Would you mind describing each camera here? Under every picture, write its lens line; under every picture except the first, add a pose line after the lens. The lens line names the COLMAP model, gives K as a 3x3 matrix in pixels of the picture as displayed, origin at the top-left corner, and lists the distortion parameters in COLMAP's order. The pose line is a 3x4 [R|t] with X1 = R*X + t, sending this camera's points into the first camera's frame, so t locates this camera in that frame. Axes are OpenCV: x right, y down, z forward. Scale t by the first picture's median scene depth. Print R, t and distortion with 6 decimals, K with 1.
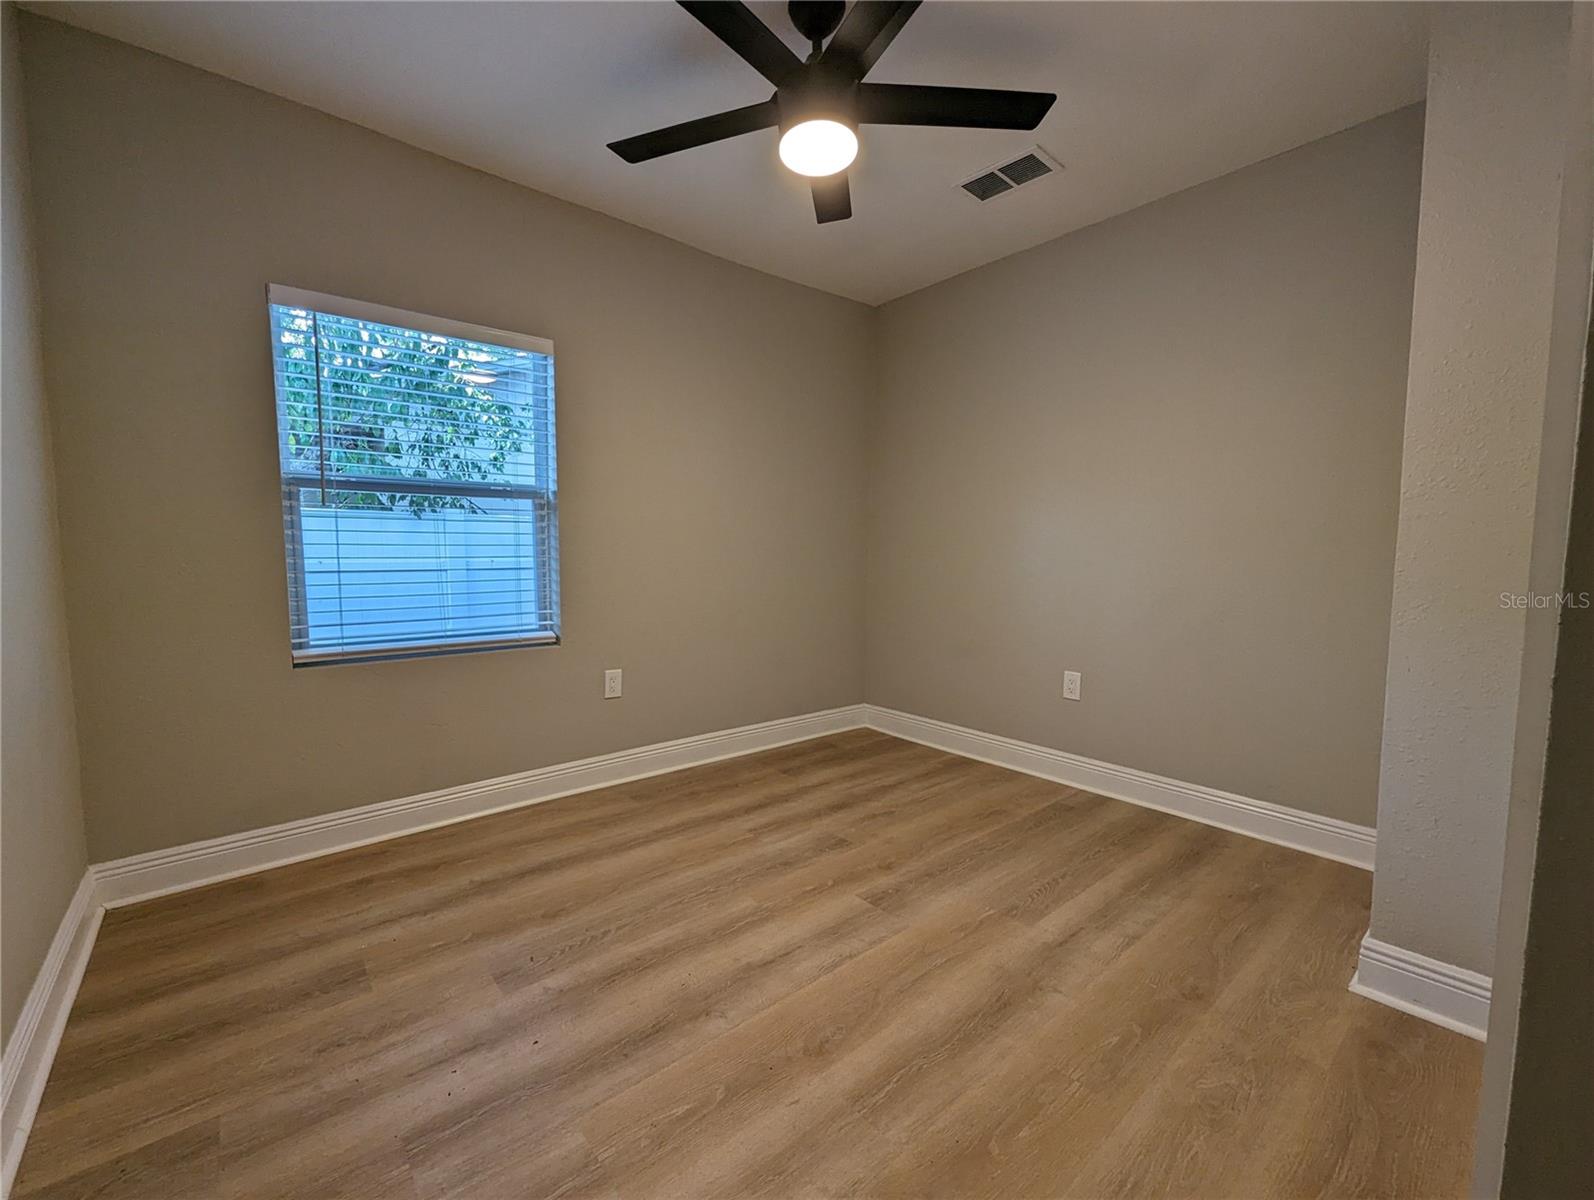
lens RADIAL K [[665.1, 0, 798.6], [0, 665.1, 608.2], [0, 0, 1]] dist [0.001272, 0.000669]
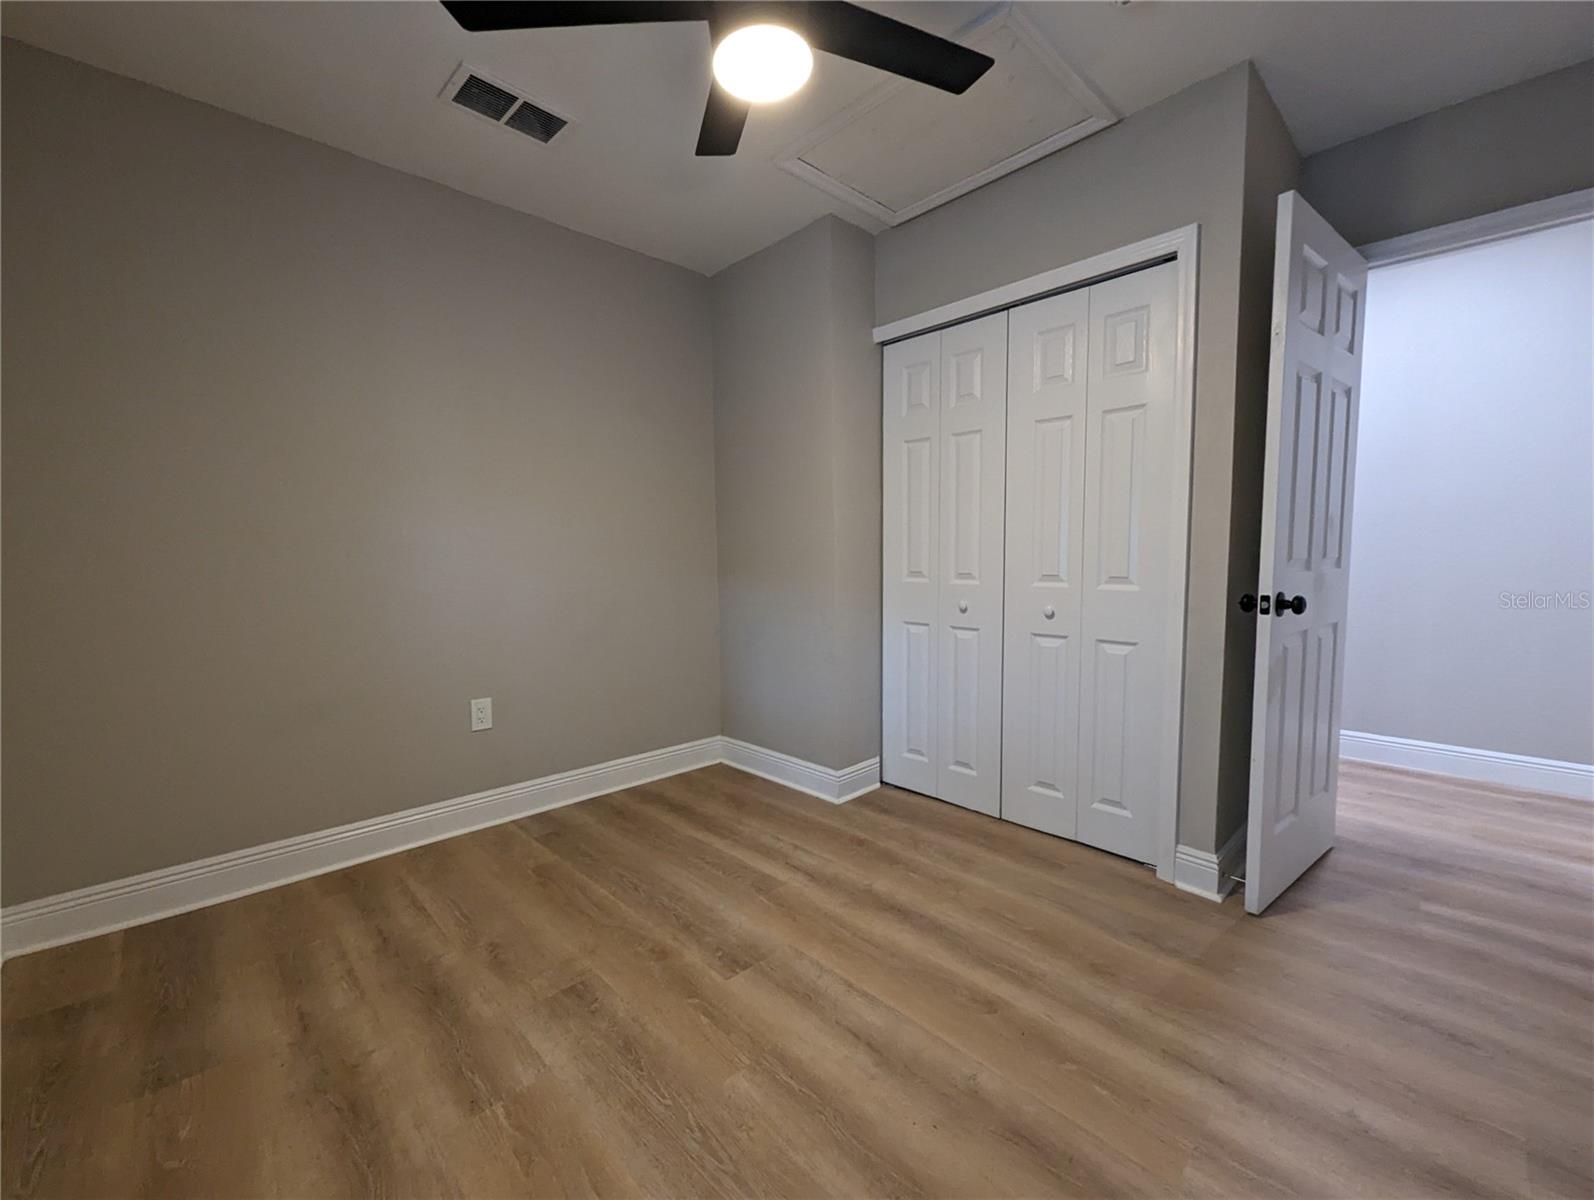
lens RADIAL K [[665.1, 0, 798.6], [0, 665.1, 608.2], [0, 0, 1]] dist [0.001272, 0.000669]
pose [[-0.058105, -0.087524, 0.994466, -0.691216], [0.095216, 0.991122, 0.092793, -0.094670], [-0.993759, 0.100080, -0.049255, 0.886823]]
